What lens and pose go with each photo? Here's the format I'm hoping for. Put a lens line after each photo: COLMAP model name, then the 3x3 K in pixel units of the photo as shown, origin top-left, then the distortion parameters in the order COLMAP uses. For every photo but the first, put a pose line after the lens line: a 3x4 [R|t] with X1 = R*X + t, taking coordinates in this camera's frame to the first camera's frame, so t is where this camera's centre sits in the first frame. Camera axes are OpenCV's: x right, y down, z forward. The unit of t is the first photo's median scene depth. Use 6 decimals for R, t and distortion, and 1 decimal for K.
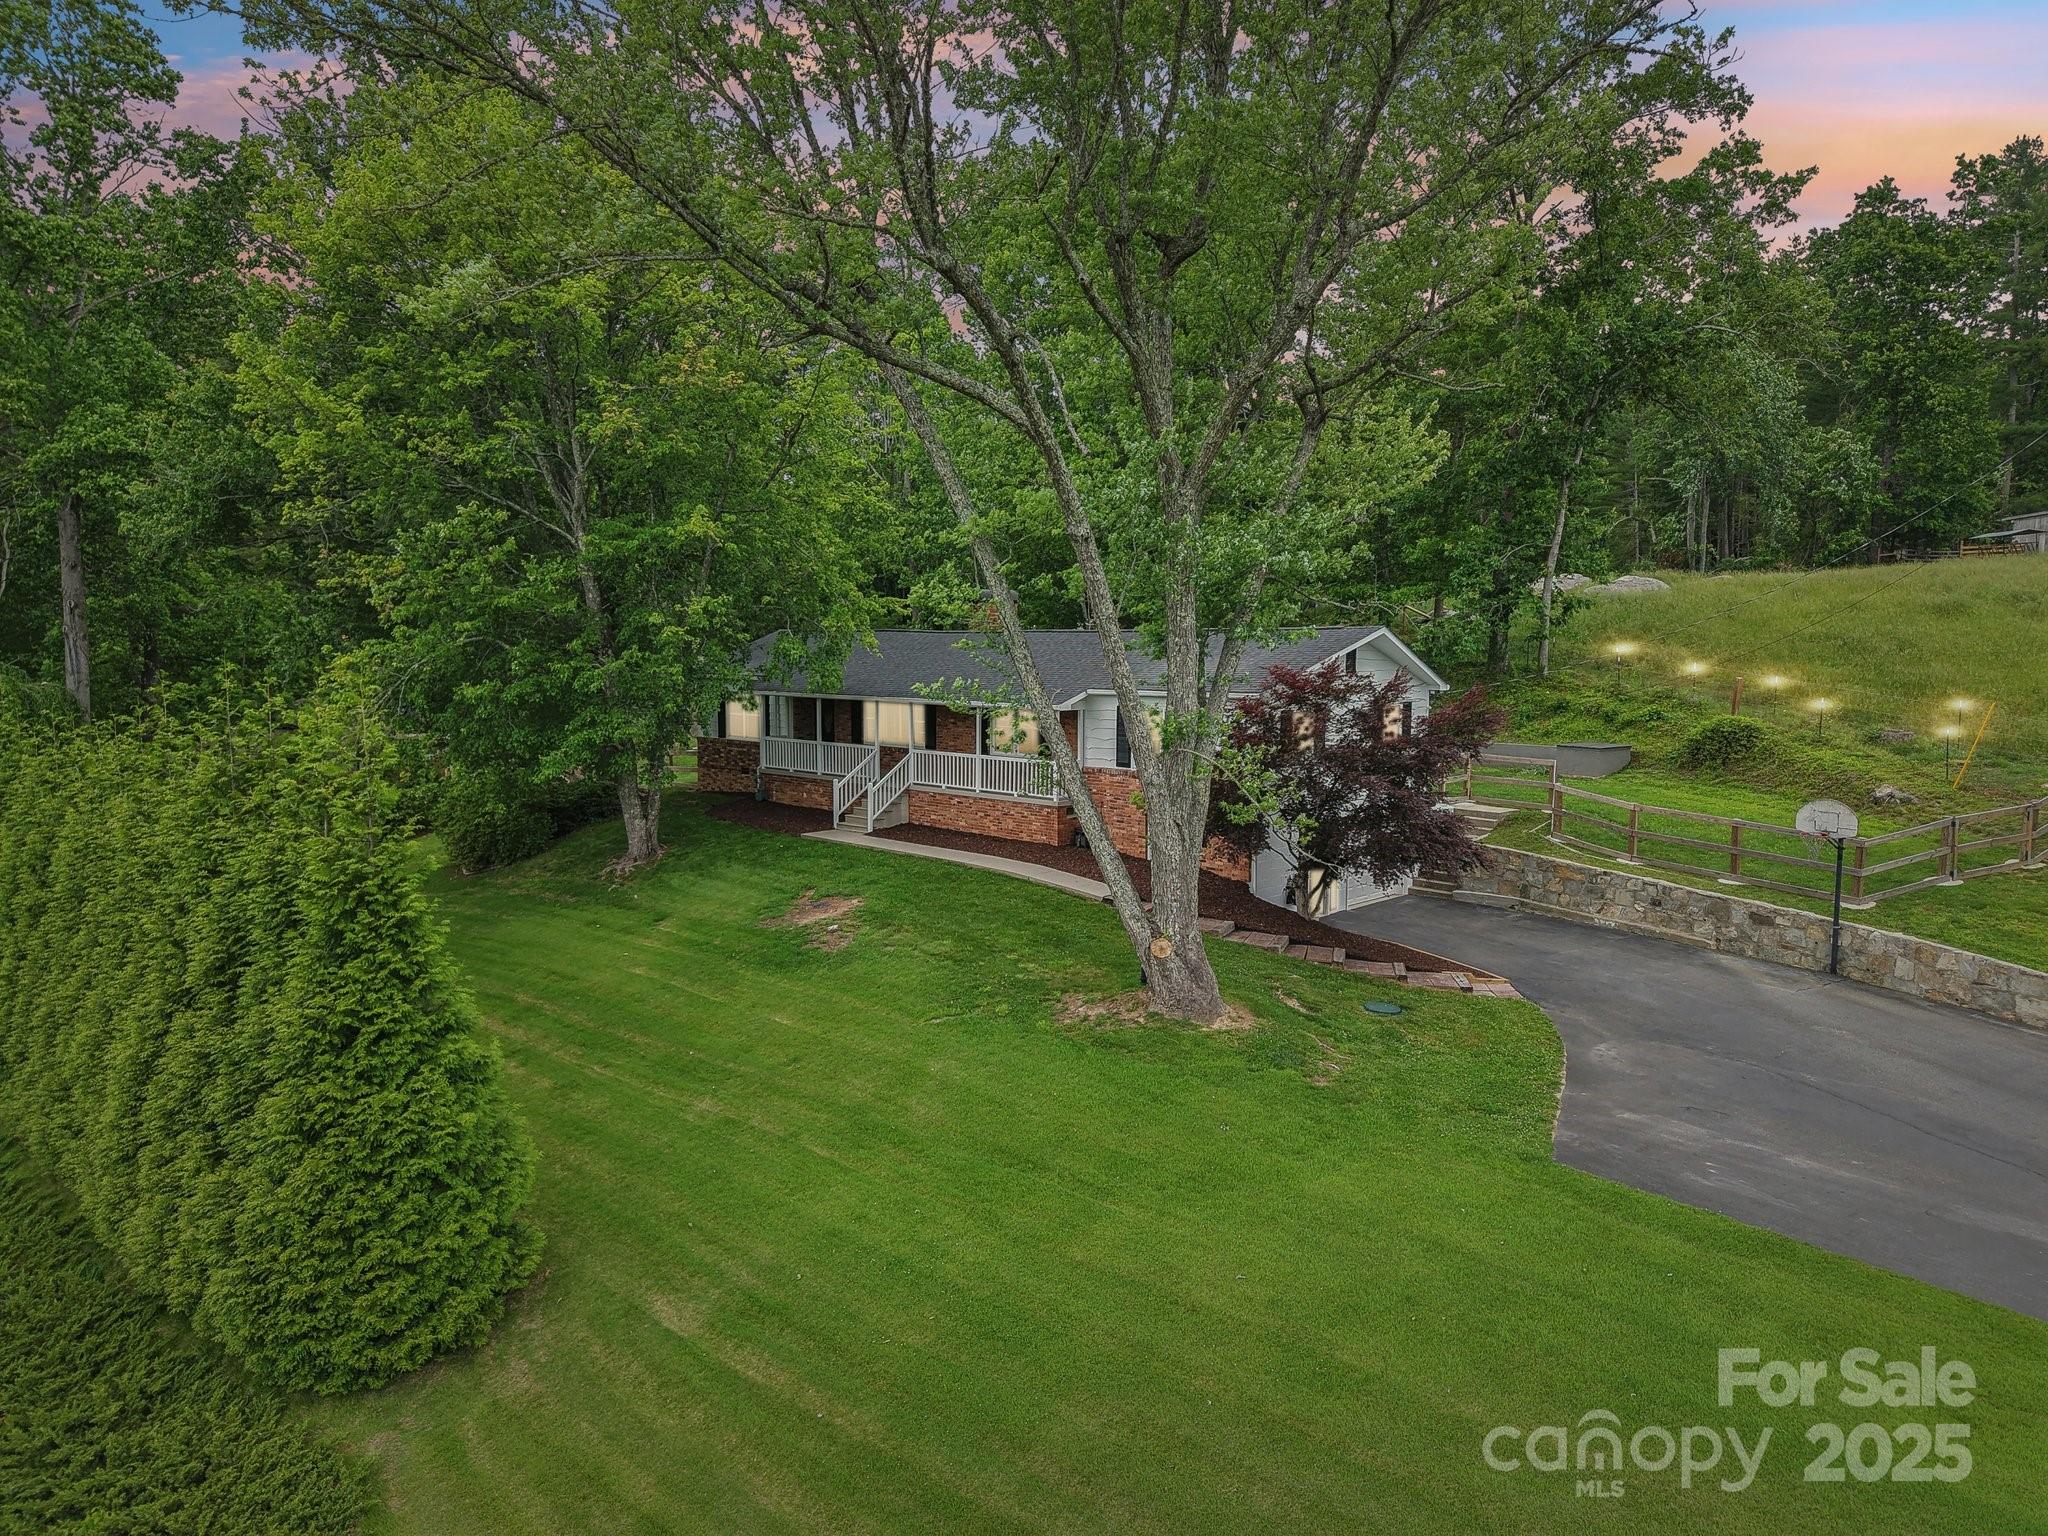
lens RADIAL K [[1371.0, 0, 1024.0], [0, 1371.0, 768.0], [0, 0, 1]] dist [-0.035637, 0.000016]
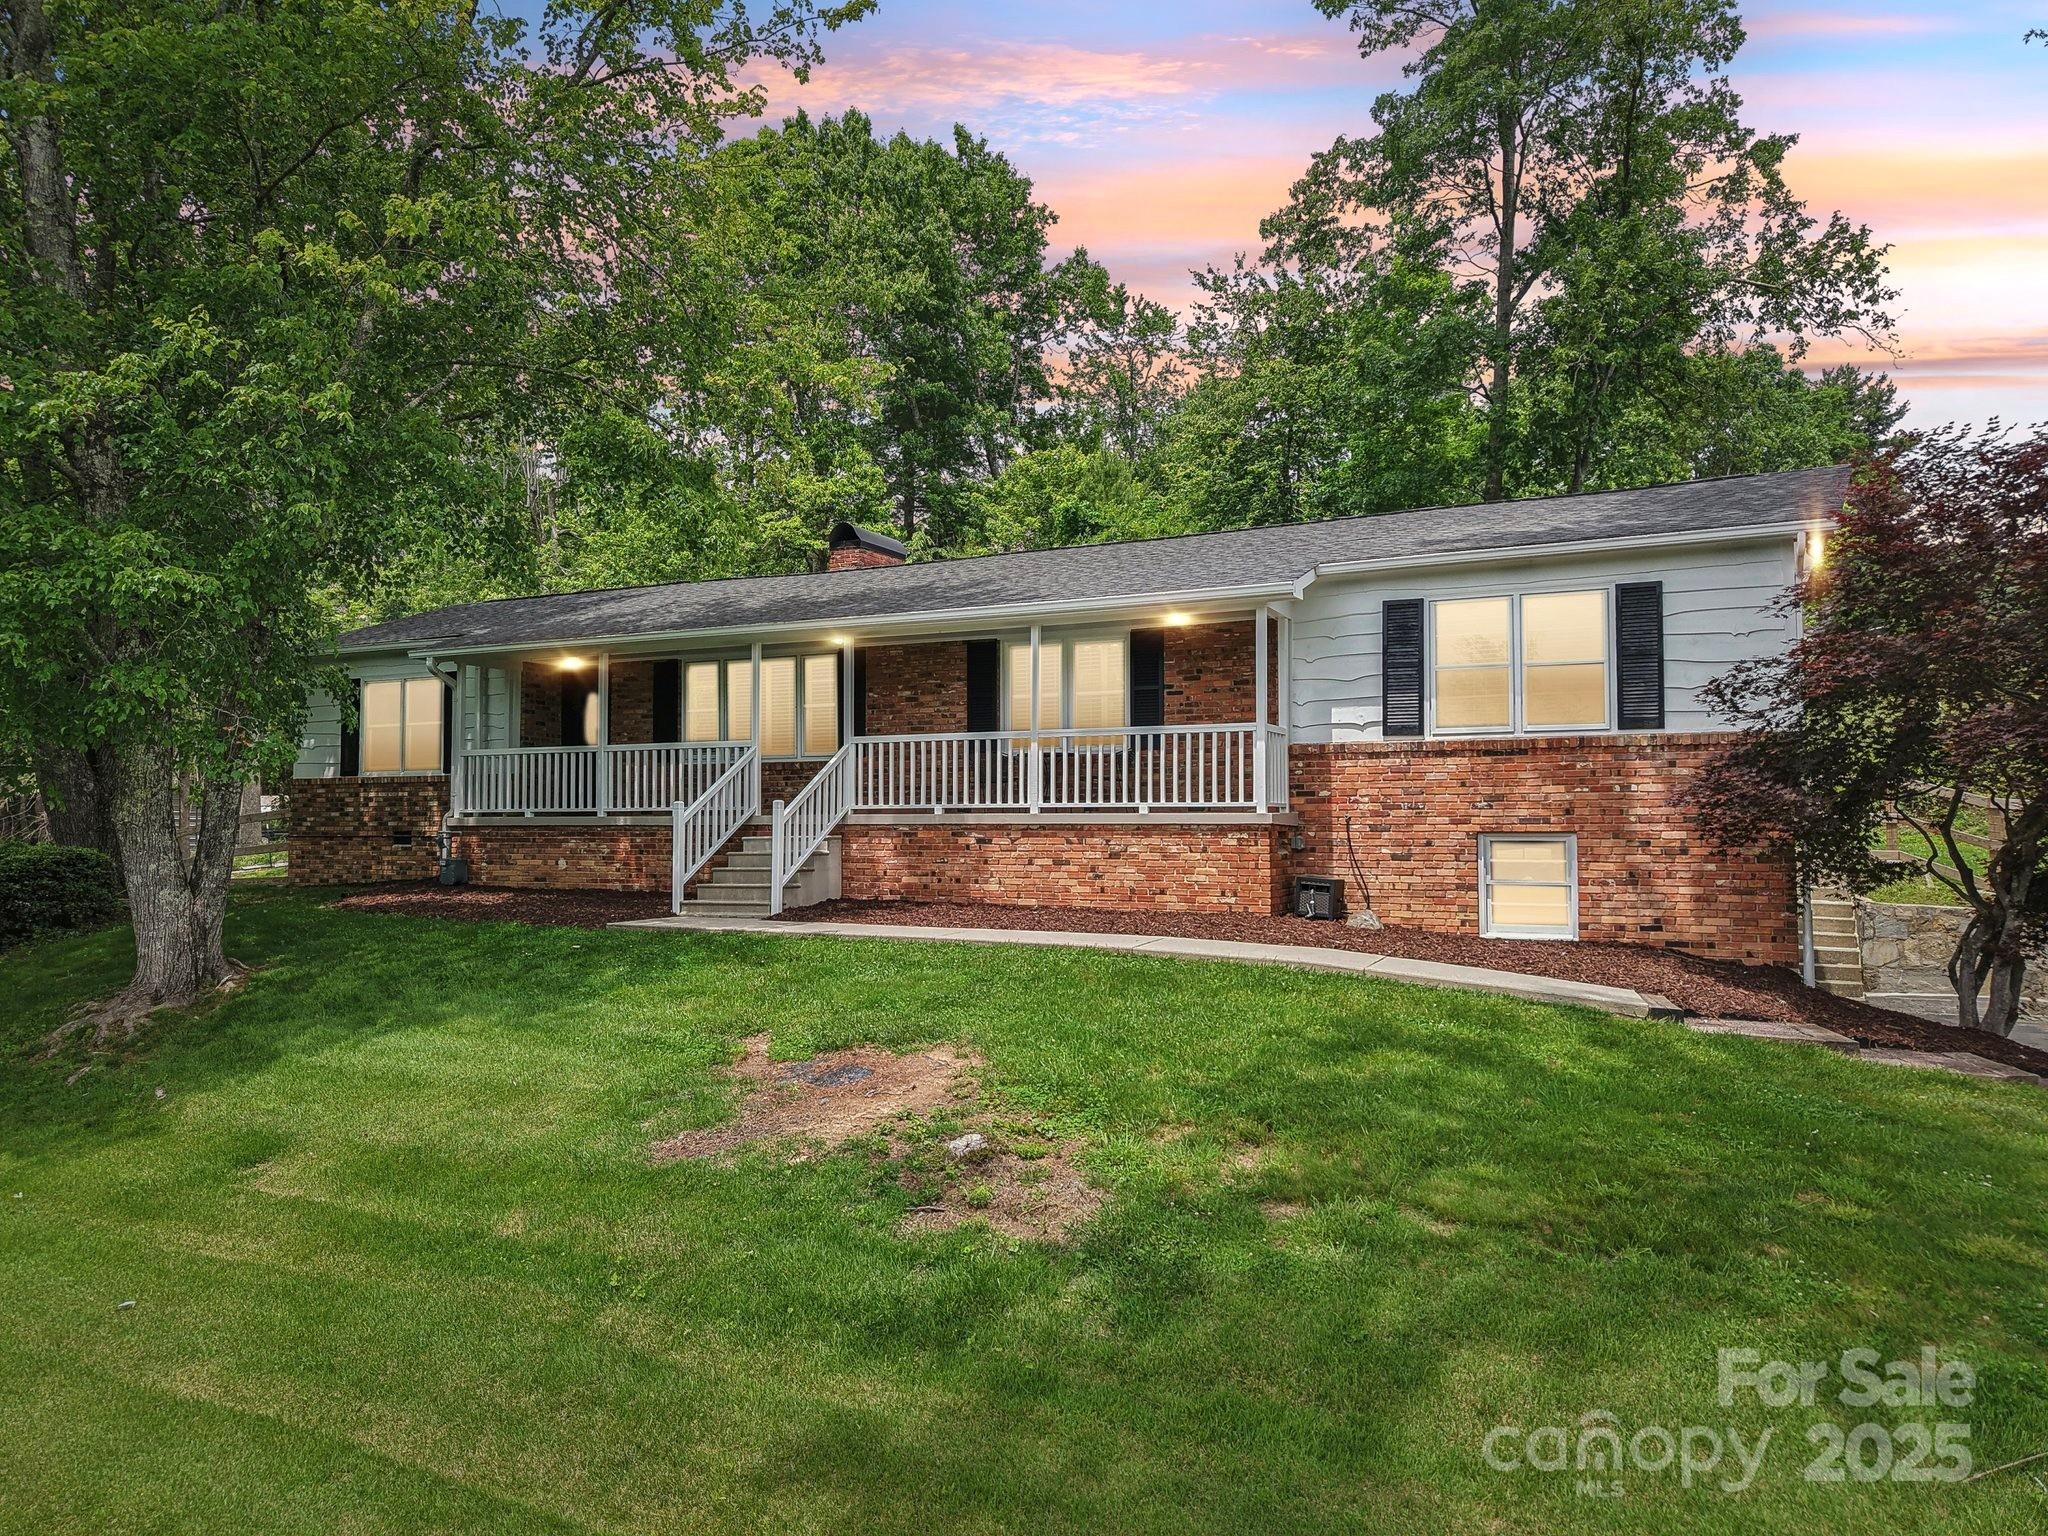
lens RADIAL K [[1371.0, 0, 1024.0], [0, 1371.0, 768.0], [0, 0, 1]] dist [-0.035637, 0.000016]
pose [[0.954229, 0.010949, 0.298876, -0.167009], [0.029763, 0.990893, -0.131322, 0.060236], [-0.297592, 0.134207, 0.945213, 0.565224]]
